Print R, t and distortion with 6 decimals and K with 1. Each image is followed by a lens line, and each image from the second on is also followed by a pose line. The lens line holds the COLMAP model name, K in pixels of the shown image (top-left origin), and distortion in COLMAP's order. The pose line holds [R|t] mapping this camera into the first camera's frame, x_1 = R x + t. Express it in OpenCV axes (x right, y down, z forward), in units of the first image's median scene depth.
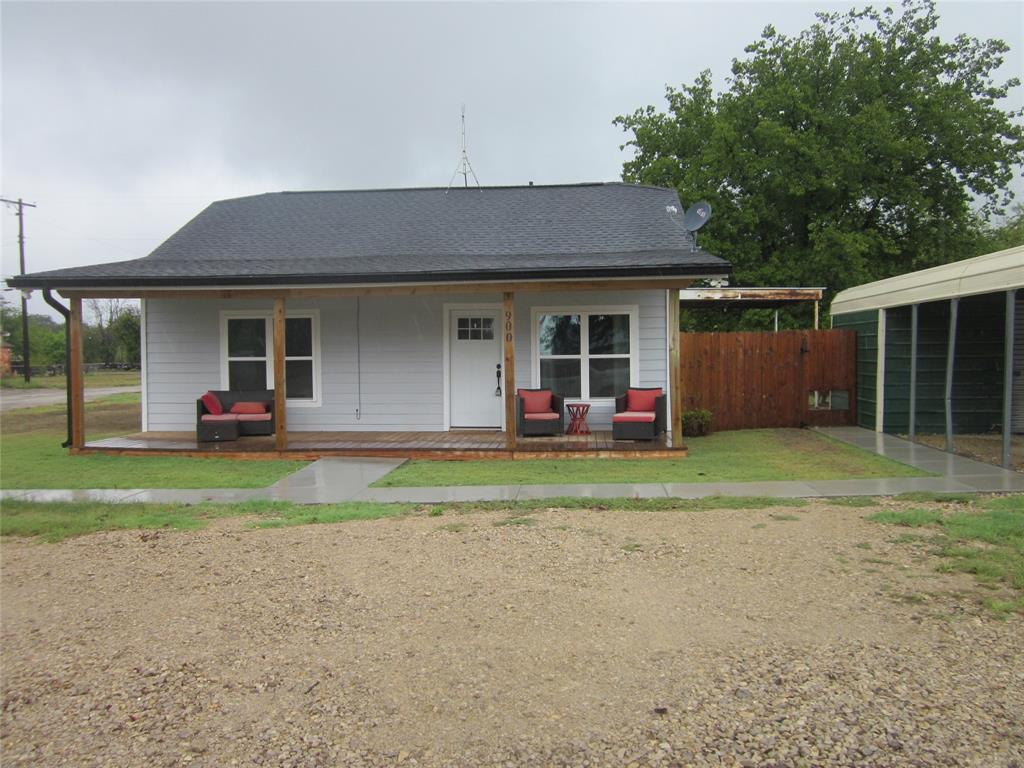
lens RADIAL K [[850.6, 0, 516.7], [0, 850.6, 380.9], [0, 0, 1]] dist [-0.046244, 0.004482]
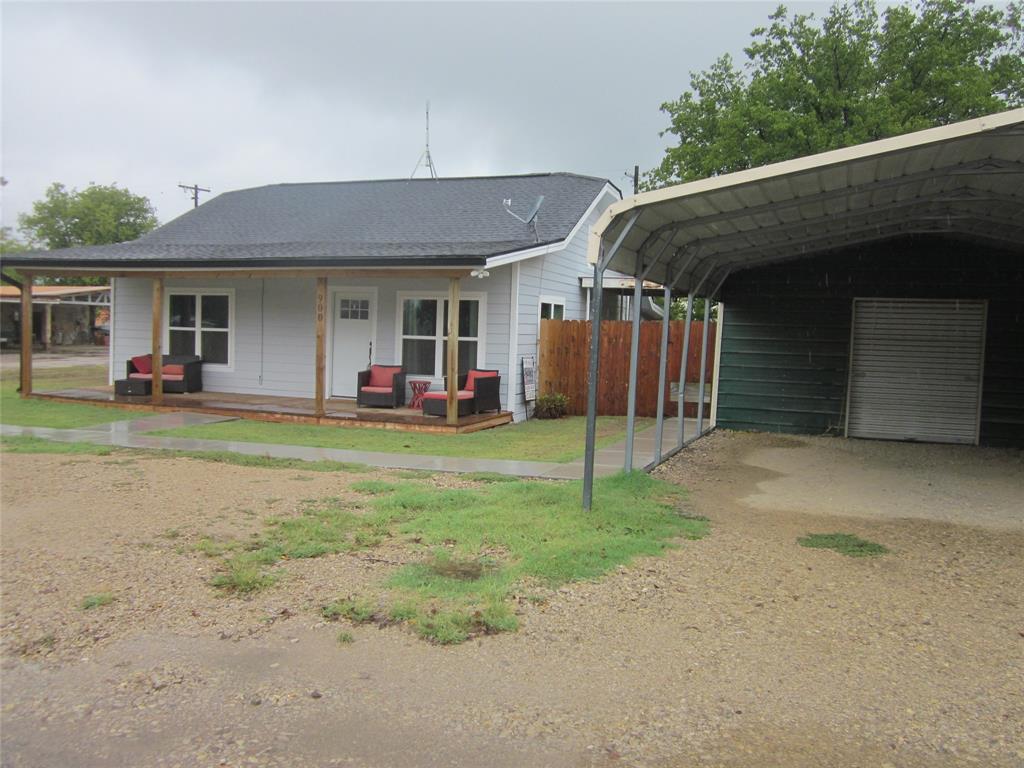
lens RADIAL K [[850.6, 0, 516.7], [0, 850.6, 380.9], [0, 0, 1]] dist [-0.046244, 0.004482]
pose [[0.964956, 0.054576, -0.256674, 0.444595], [-0.049163, 0.998413, 0.027464, -0.008488], [0.257765, -0.013882, 0.966108, -0.021810]]
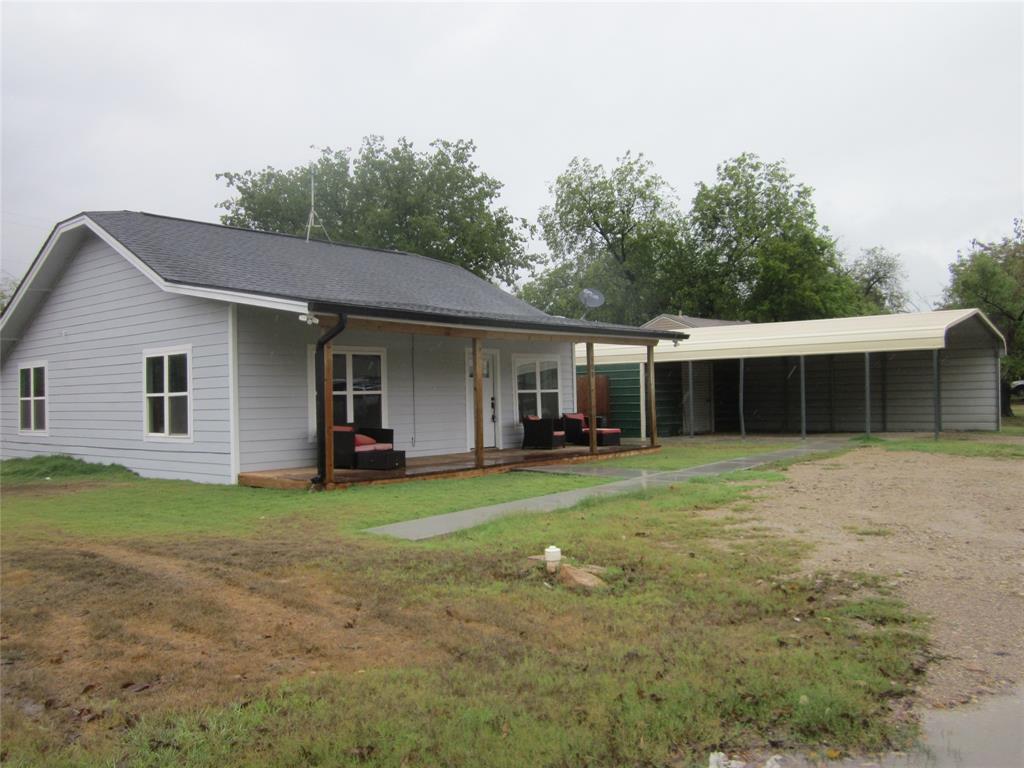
lens RADIAL K [[850.6, 0, 516.7], [0, 850.6, 380.9], [0, 0, 1]] dist [-0.046244, 0.004482]
pose [[0.581430, 0.013212, 0.813489, -1.028927], [0.039797, 0.998209, -0.044657, 0.014475], [-0.812623, 0.058339, 0.579863, 0.227197]]
